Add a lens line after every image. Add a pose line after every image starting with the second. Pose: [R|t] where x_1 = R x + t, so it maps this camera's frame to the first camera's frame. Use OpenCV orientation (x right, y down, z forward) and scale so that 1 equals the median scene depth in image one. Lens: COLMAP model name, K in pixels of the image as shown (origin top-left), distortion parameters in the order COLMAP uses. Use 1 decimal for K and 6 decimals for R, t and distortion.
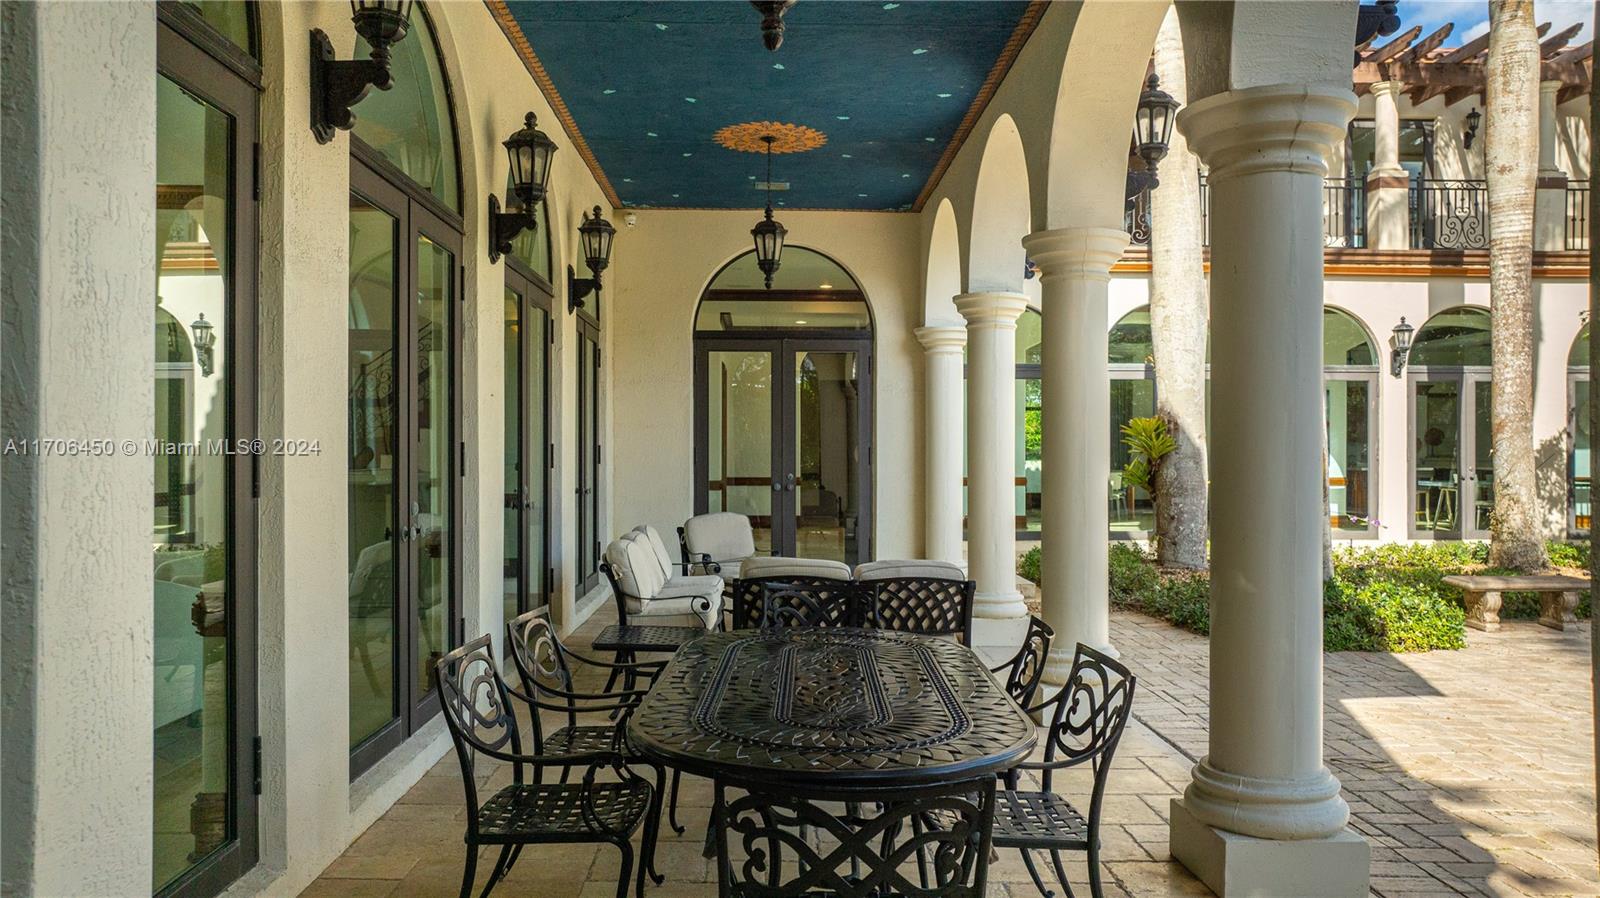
lens RADIAL K [[1142.9, 0, 796.8], [0, 1142.9, 450.8], [0, 0, 1]] dist [-0.017413, 0.018151]
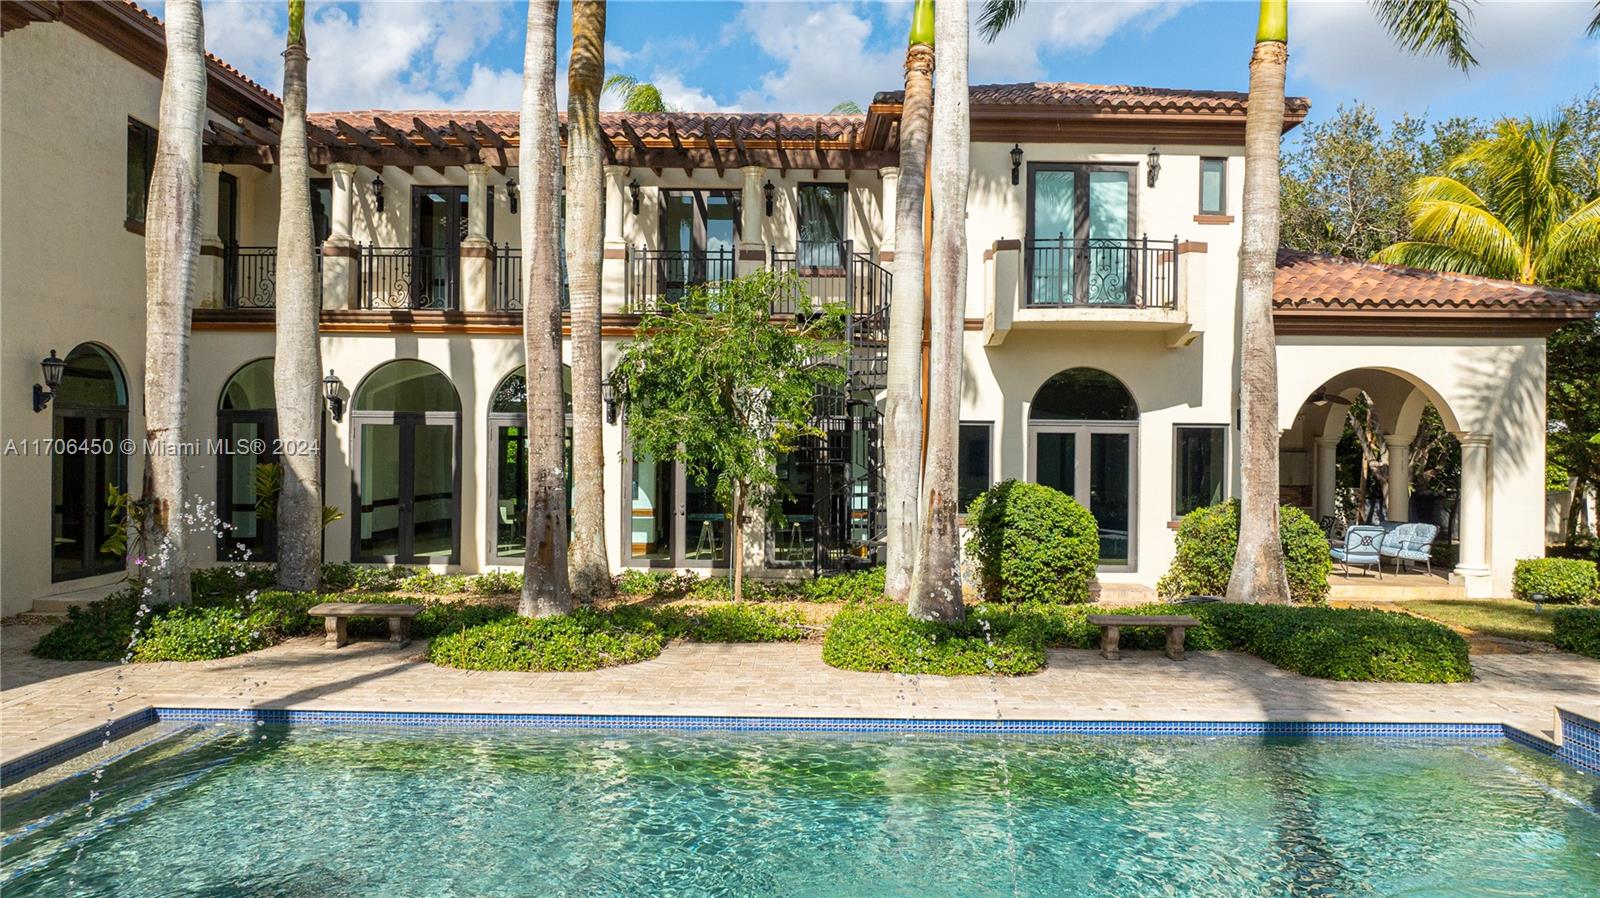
lens RADIAL K [[1142.9, 0, 796.0], [0, 1142.9, 444.0], [0, 0, 1]] dist [-0.017413, 0.018151]
pose [[0.998144, 0.011806, -0.059747, 0.926499], [-0.012027, 0.999922, -0.003342, -0.051752], [0.059703, 0.004055, 0.998208, -0.162213]]
